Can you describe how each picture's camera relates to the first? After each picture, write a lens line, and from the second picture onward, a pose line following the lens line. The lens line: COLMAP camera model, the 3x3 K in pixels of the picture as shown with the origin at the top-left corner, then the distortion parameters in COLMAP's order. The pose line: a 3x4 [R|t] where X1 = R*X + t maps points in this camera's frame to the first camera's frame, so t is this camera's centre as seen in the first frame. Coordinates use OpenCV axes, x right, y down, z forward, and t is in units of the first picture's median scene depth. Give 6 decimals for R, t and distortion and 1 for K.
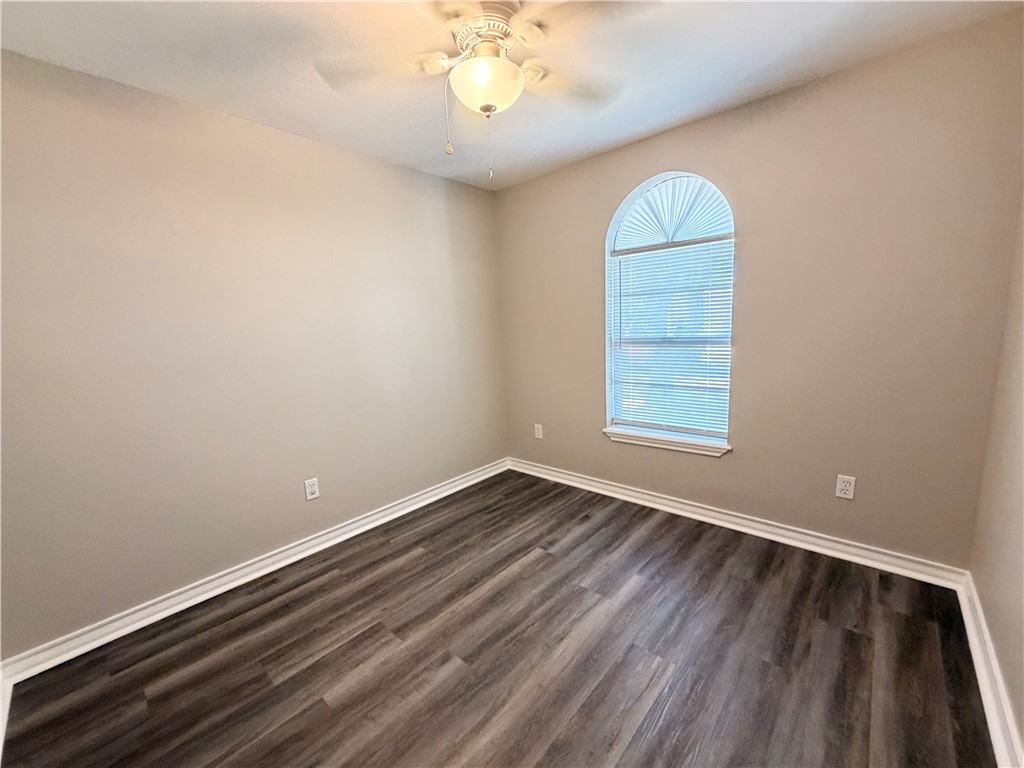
lens RADIAL K [[408.4, 0, 508.4], [0, 408.4, 385.5], [0, 0, 1]] dist [0.000255, 0.000039]
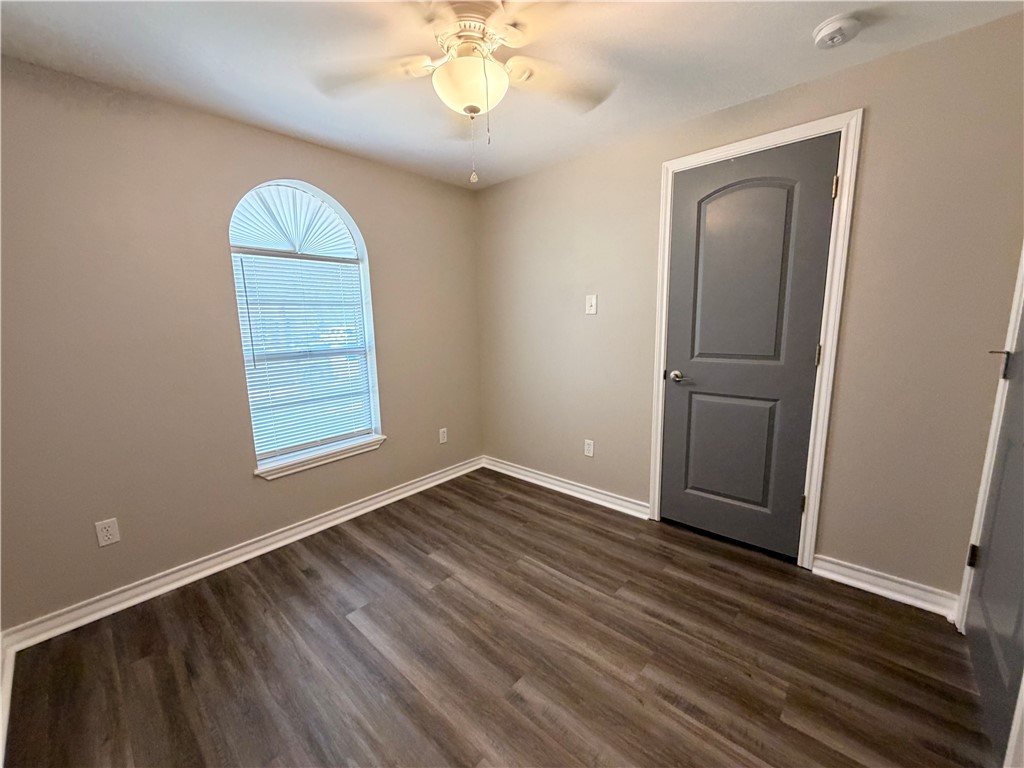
lens RADIAL K [[408.4, 0, 508.4], [0, 408.4, 385.5], [0, 0, 1]] dist [0.000255, 0.000039]
pose [[-0.004673, -0.113292, 0.993551, -0.787025], [0.175350, 0.978074, 0.112352, -0.084746], [-0.984495, 0.174744, 0.015295, 0.718103]]
